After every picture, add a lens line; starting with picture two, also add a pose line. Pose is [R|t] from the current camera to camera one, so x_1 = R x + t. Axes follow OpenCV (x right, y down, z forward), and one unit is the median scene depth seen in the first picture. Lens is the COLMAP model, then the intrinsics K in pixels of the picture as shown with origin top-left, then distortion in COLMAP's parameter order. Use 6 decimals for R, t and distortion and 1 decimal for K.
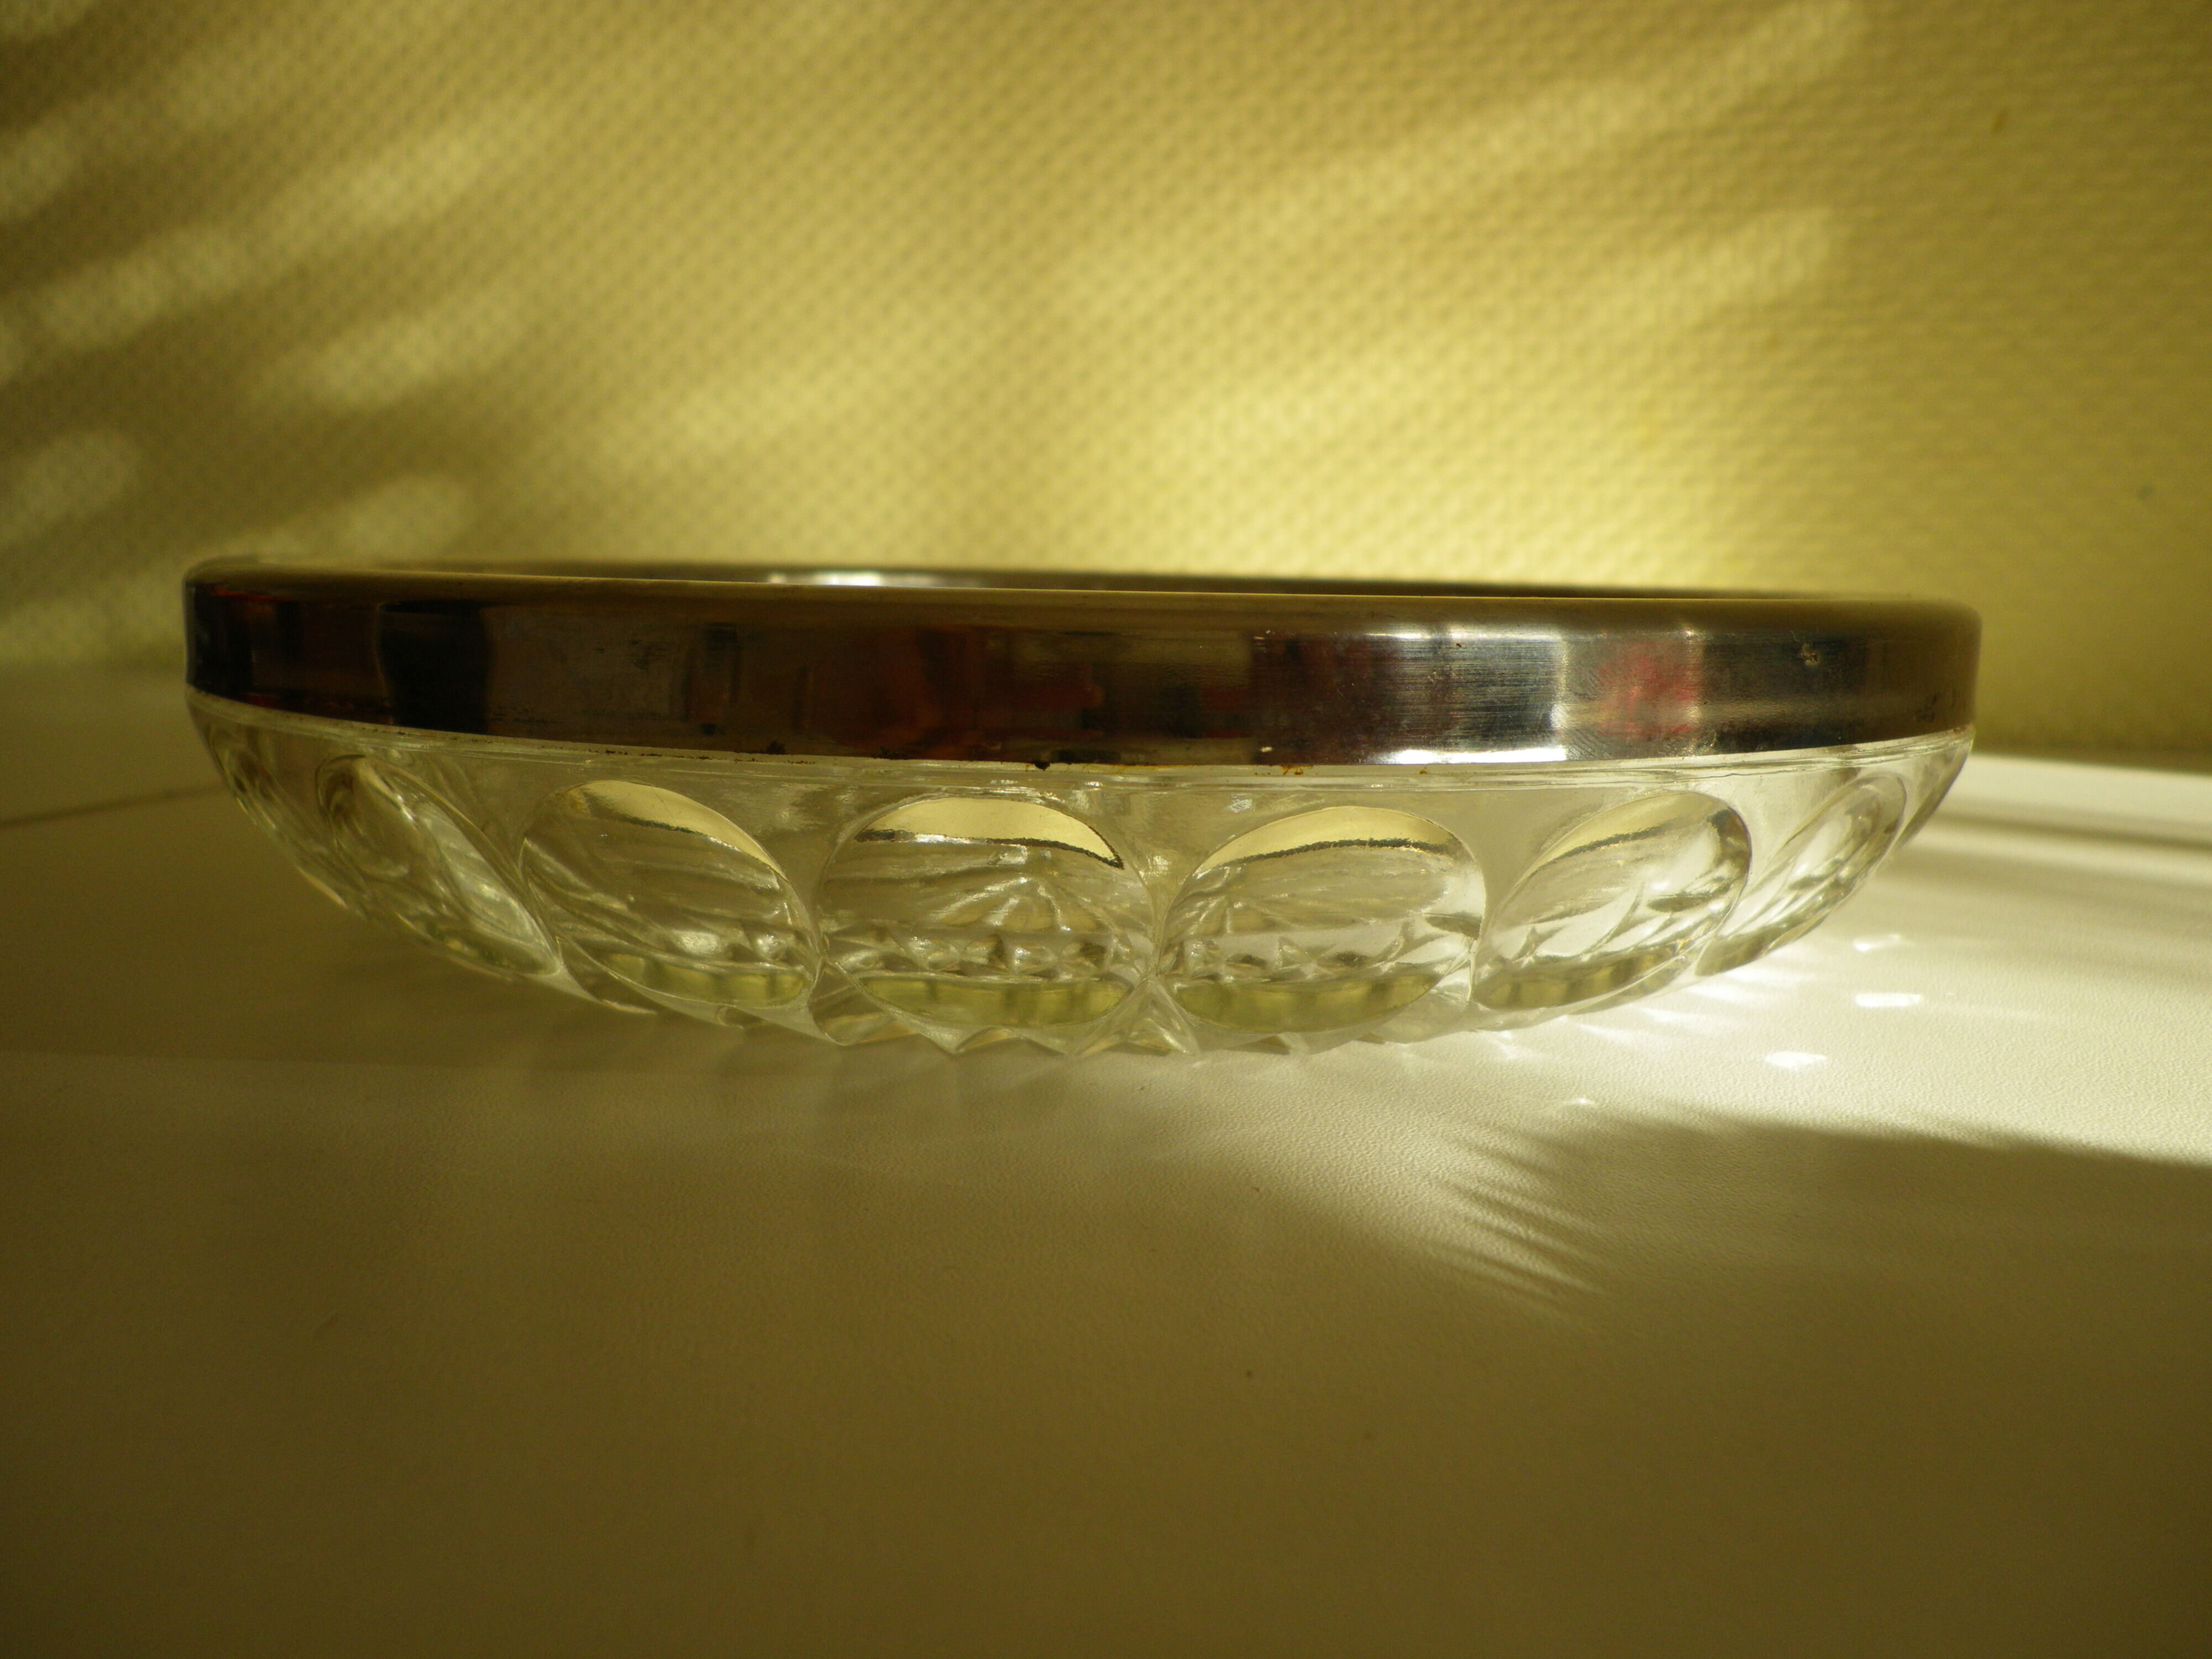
lens RADIAL K [[1800.7, 0, 1108.2], [0, 1800.7, 825.0], [0, 0, 1]] dist [0.067038, -0.012538]
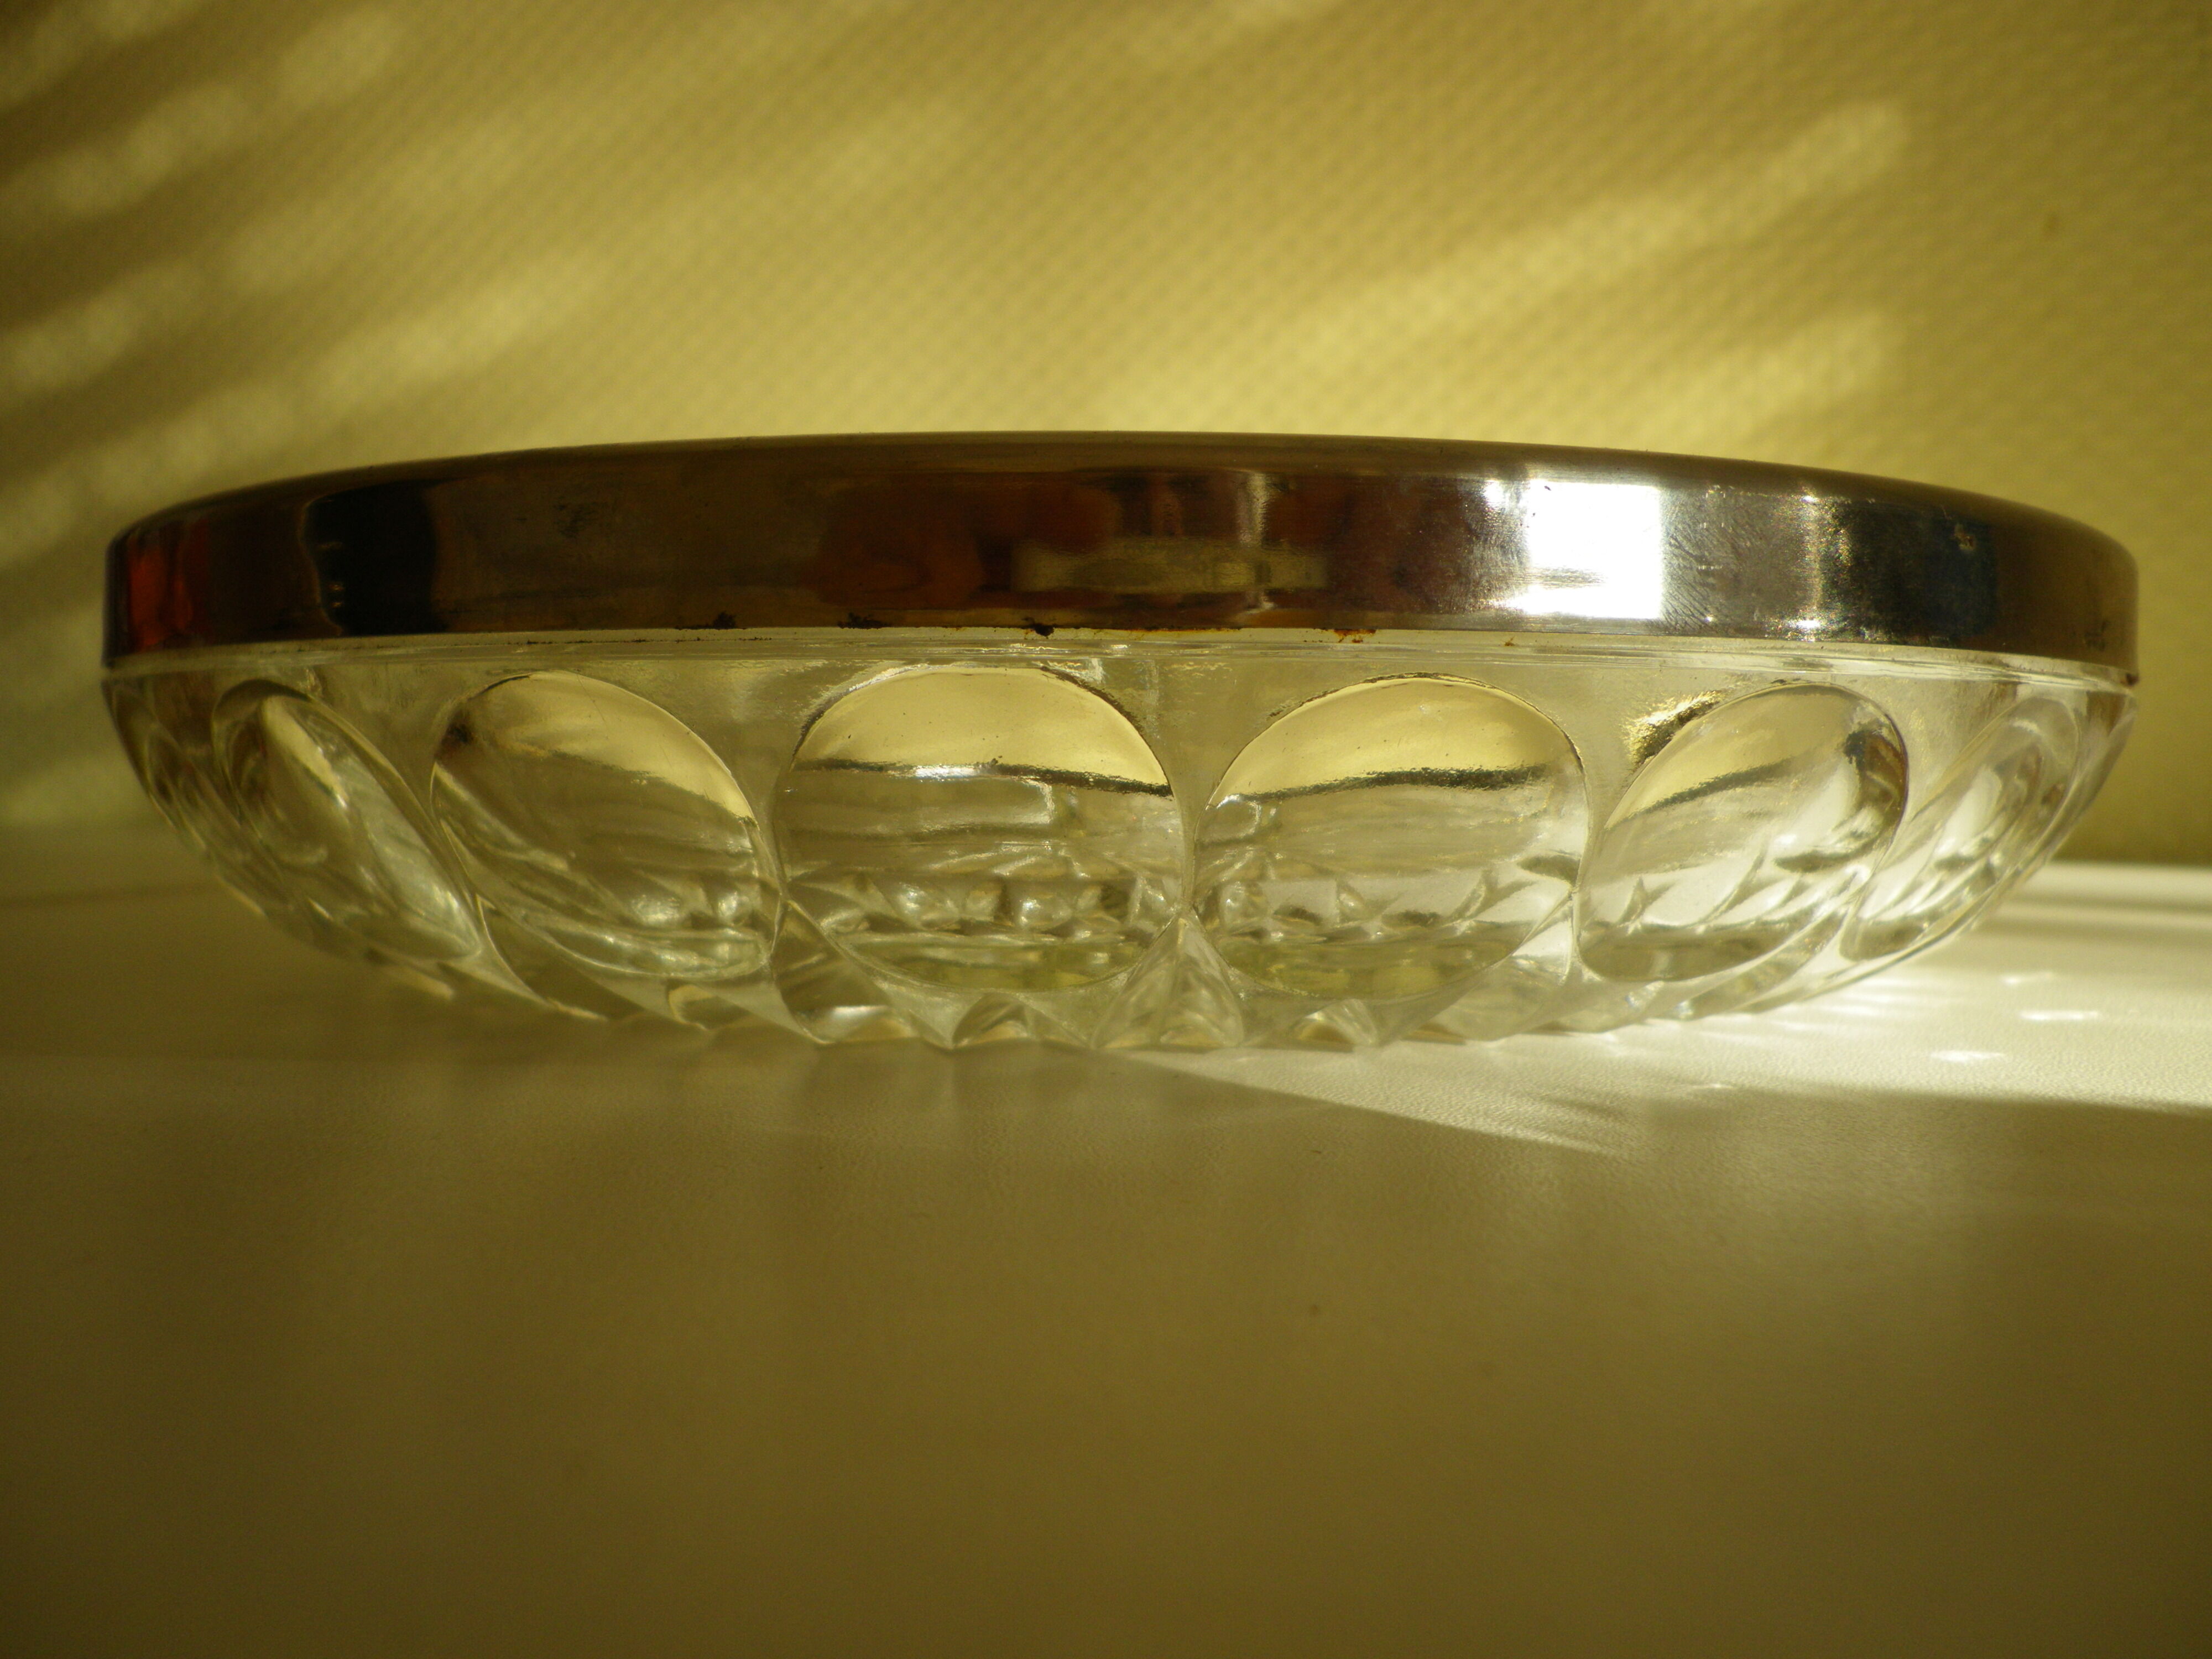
lens RADIAL K [[1800.7, 0, 1110.3], [0, 1800.7, 825.5], [0, 0, 1]] dist [0.067038, -0.012538]
pose [[0.999590, -0.014250, -0.024853, 0.009290], [0.011488, 0.994091, -0.107936, 0.106172], [0.026244, 0.107606, 0.993847, 0.138520]]
